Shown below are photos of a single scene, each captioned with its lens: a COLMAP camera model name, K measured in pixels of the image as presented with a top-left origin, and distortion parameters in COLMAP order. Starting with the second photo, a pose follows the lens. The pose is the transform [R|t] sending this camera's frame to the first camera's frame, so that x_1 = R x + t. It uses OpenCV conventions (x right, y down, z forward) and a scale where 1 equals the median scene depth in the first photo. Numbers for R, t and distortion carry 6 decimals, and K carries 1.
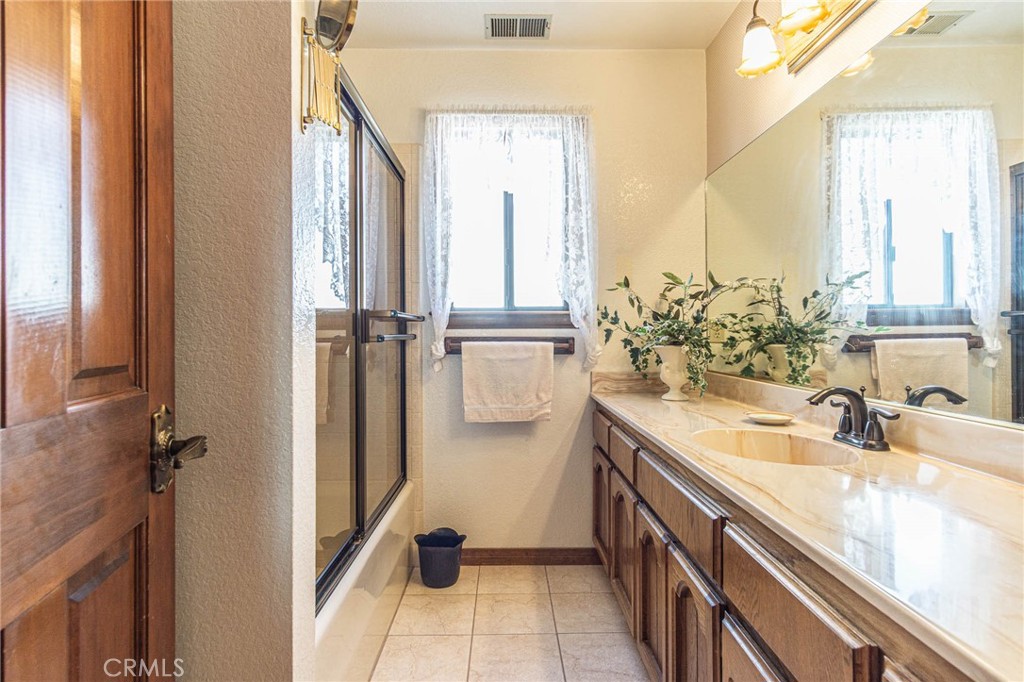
lens RADIAL K [[544.7, 0, 511.9], [0, 544.7, 335.4], [0, 0, 1]] dist [0.004631, 0.001709]
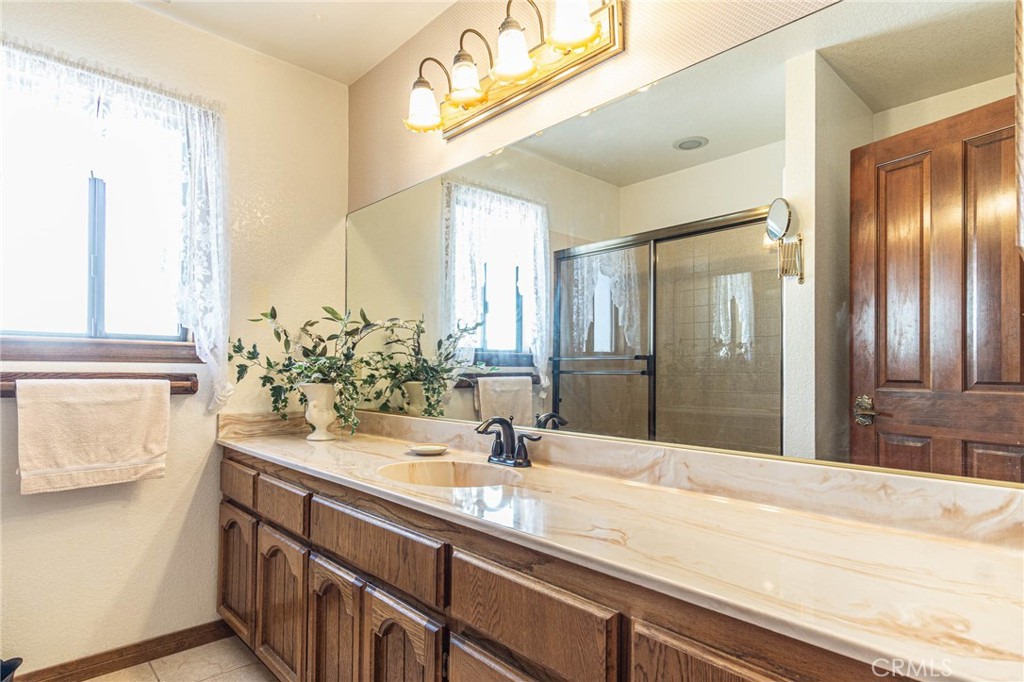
lens RADIAL K [[552.6, 0, 512.1], [0, 552.6, 371.9], [0, 0, 1]] dist [0.006974, 0.000799]
pose [[0.736030, 0.008602, 0.676895, -0.107277], [-0.007608, 0.999961, -0.004435, 0.000505], [-0.676906, -0.001885, 0.736067, 0.051240]]
